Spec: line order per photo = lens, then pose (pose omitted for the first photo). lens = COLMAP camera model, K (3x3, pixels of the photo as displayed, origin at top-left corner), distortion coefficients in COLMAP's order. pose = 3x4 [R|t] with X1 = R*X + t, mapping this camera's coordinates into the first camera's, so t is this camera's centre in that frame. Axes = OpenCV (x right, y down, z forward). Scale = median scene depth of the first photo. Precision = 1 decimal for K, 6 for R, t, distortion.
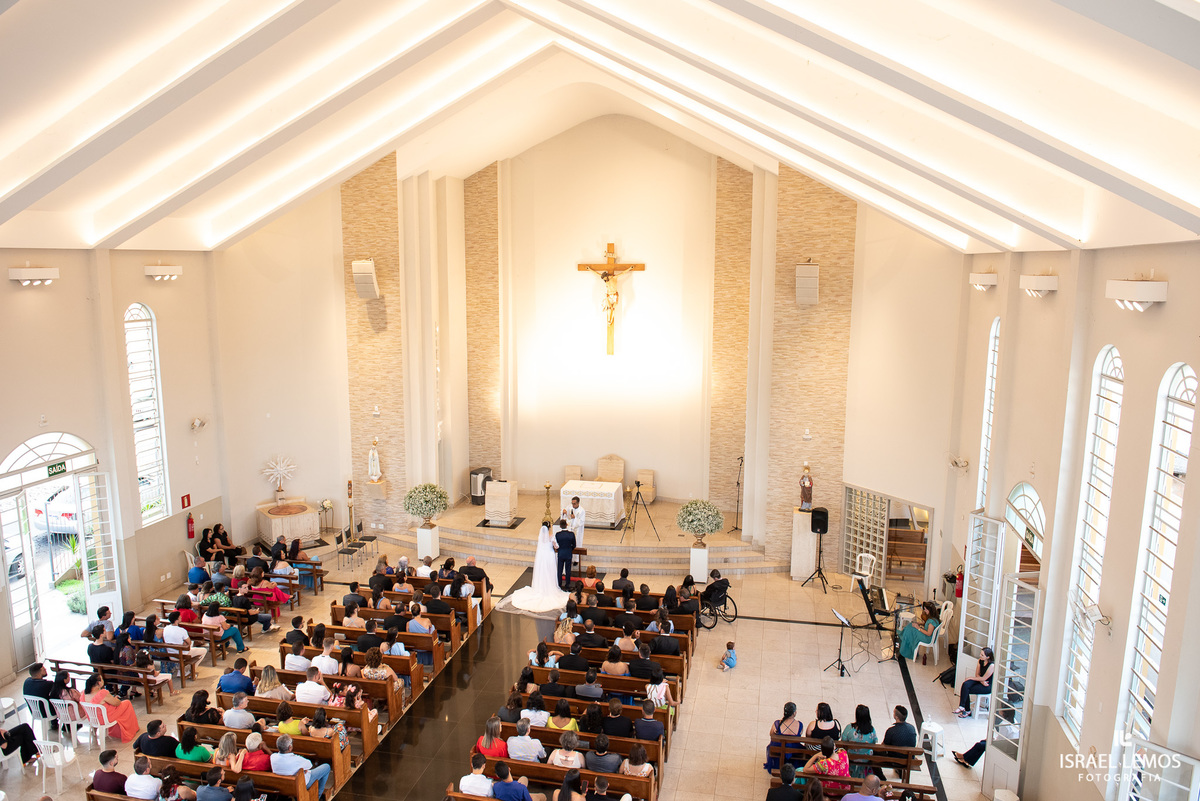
lens RADIAL K [[874.9, 0, 606.9], [0, 874.9, 405.3], [0, 0, 1]] dist [-0.029285, -0.005973]
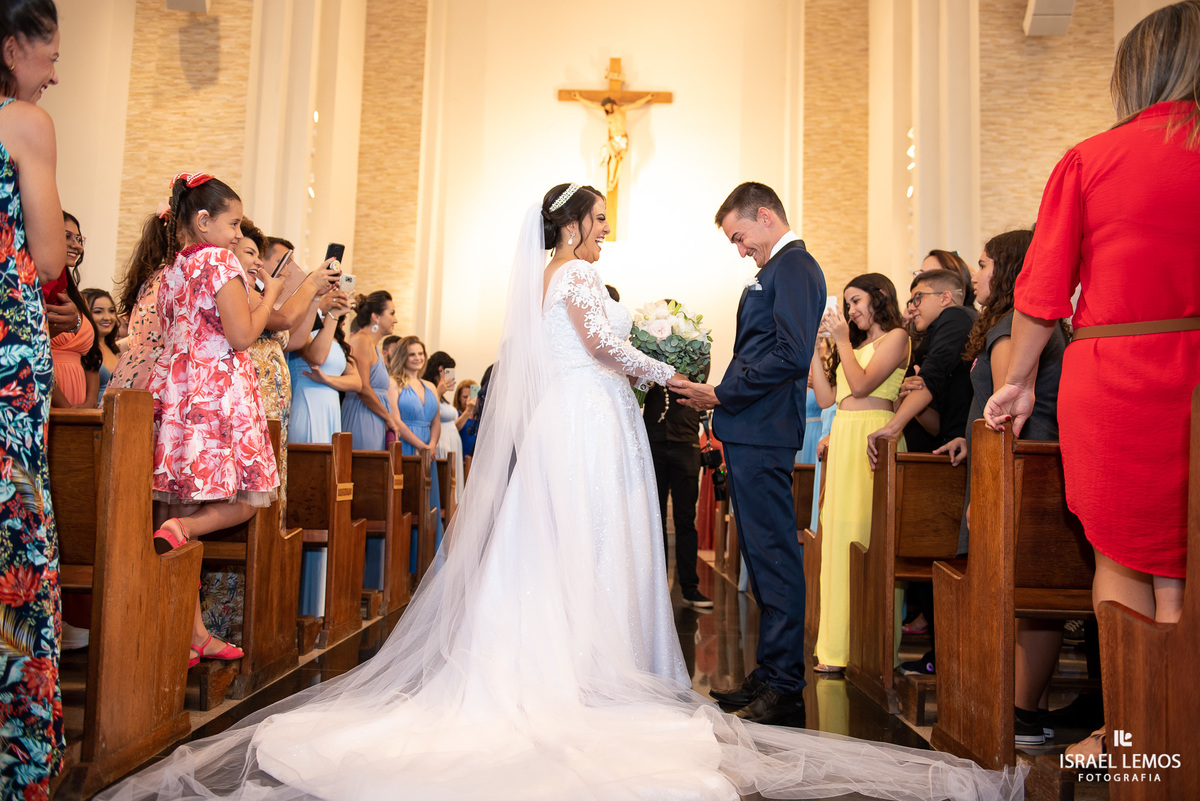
lens RADIAL K [[964.7, 0, 607.3], [0, 964.7, 398.7], [0, 0, 1]] dist [-0.016520, -0.013331]
pose [[0.980216, 0.040384, 0.193769, -0.132667], [0.007878, 0.970229, -0.242063, 0.222473], [-0.197775, 0.238801, 0.950715, 0.478711]]
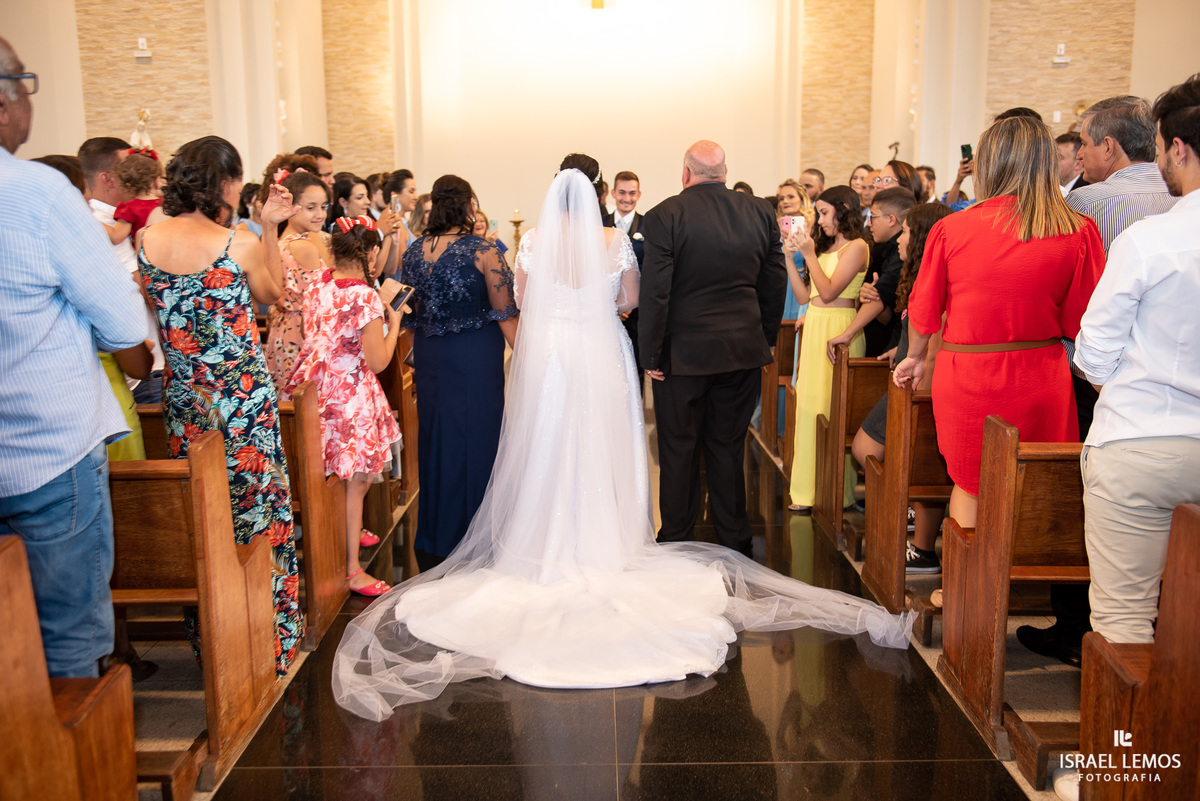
lens RADIAL K [[1049.0, 0, 603.9], [0, 1049.0, 403.5], [0, 0, 1]] dist [-0.001220, -0.000041]
pose [[0.978940, -0.046272, 0.198836, -0.148358], [0.045863, 0.998925, 0.006664, 0.202498], [-0.198931, 0.002595, 0.980010, 0.423176]]
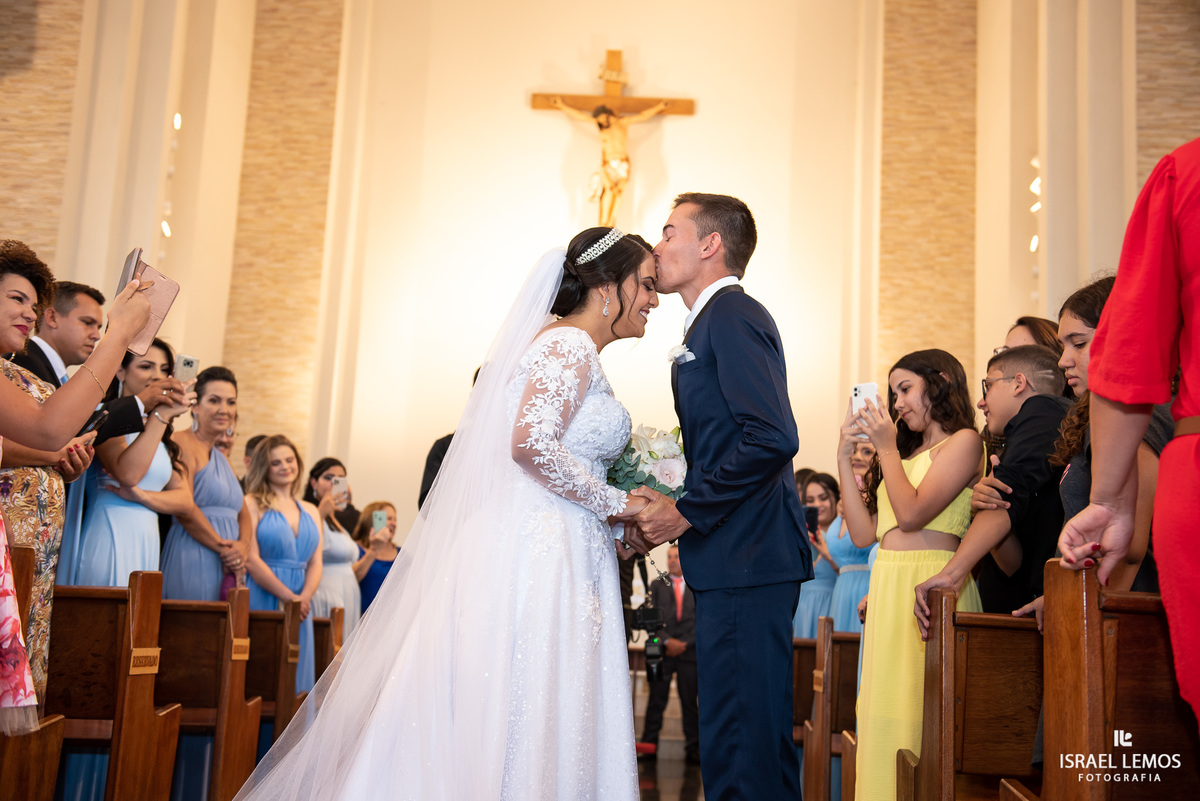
lens RADIAL K [[1402.9, 0, 607.5], [0, 1402.9, 398.5], [0, 0, 1]] dist [0.087721, 0.000000]
pose [[0.979372, 0.077618, 0.186562, -0.124805], [-0.010145, 0.941004, -0.338243, 0.223723], [-0.201810, 0.329373, 0.922381, 0.478672]]
